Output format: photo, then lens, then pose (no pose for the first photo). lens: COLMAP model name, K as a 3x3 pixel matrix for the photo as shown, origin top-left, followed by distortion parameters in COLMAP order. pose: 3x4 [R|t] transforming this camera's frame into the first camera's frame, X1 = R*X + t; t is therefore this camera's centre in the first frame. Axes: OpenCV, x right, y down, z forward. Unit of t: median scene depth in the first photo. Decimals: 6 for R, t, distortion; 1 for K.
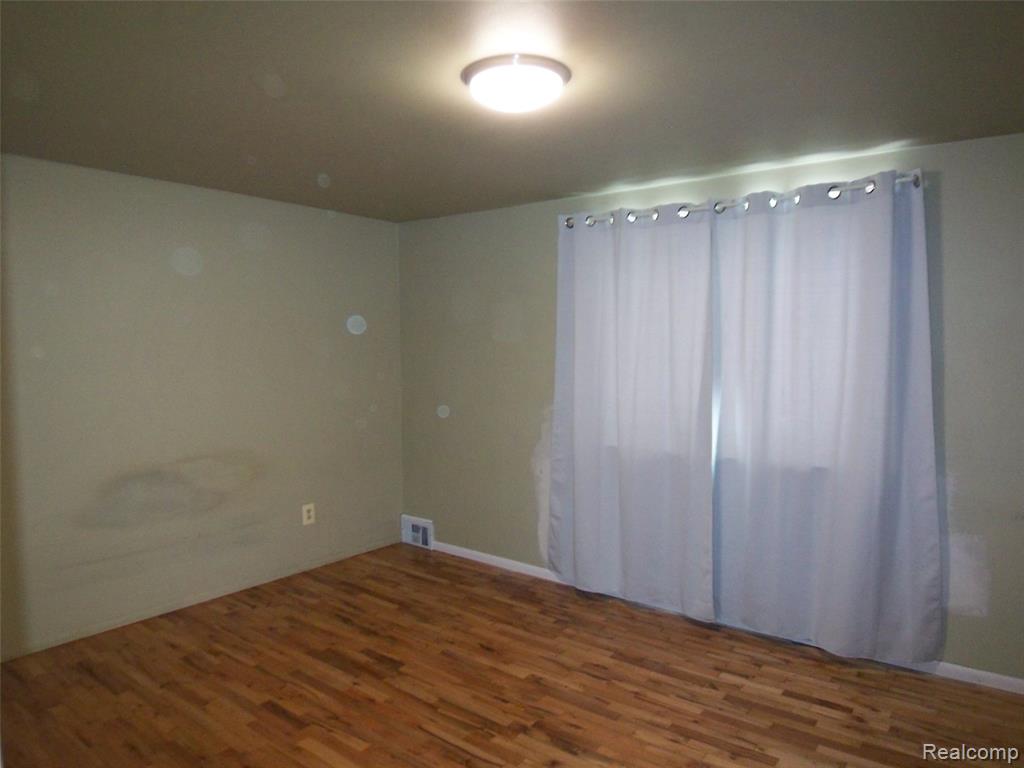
lens RADIAL K [[694.6, 0, 512.0], [0, 694.6, 384.0], [0, 0, 1]] dist [-0.009732, -0.034415]
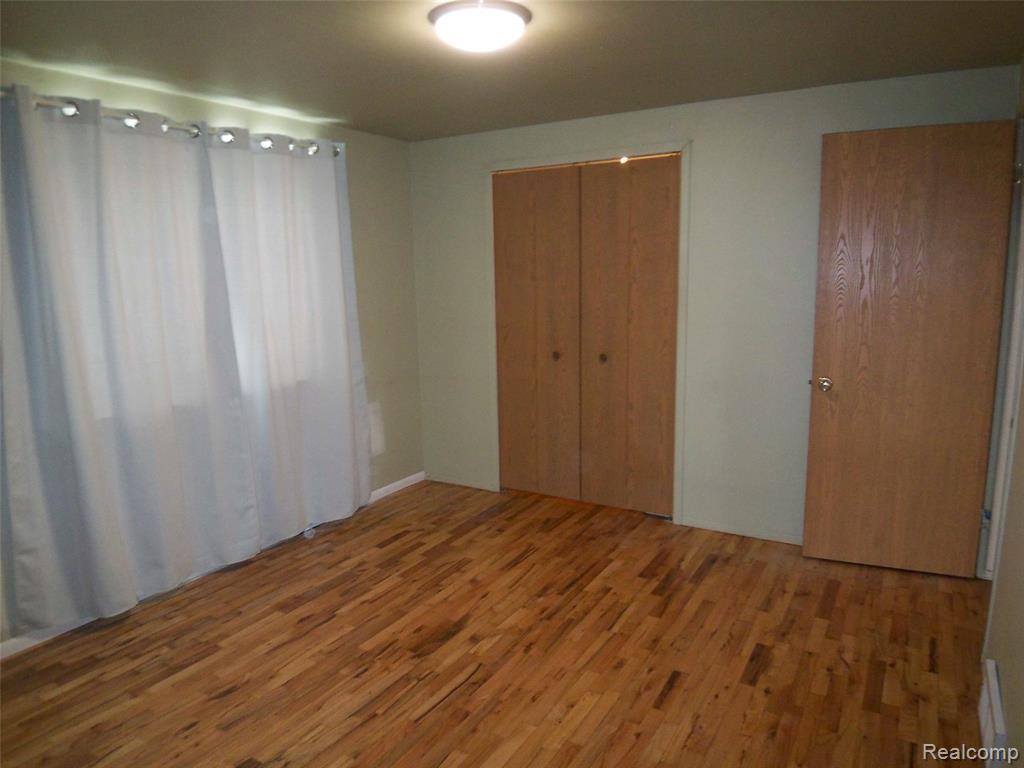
lens RADIAL K [[694.6, 0, 512.0], [0, 694.6, 384.0], [0, 0, 1]] dist [-0.009732, -0.034415]
pose [[-0.117110, -0.161758, 0.979857, -0.766461], [0.075391, 0.982351, 0.171180, -0.051538], [-0.990253, 0.093919, -0.102848, 0.760579]]
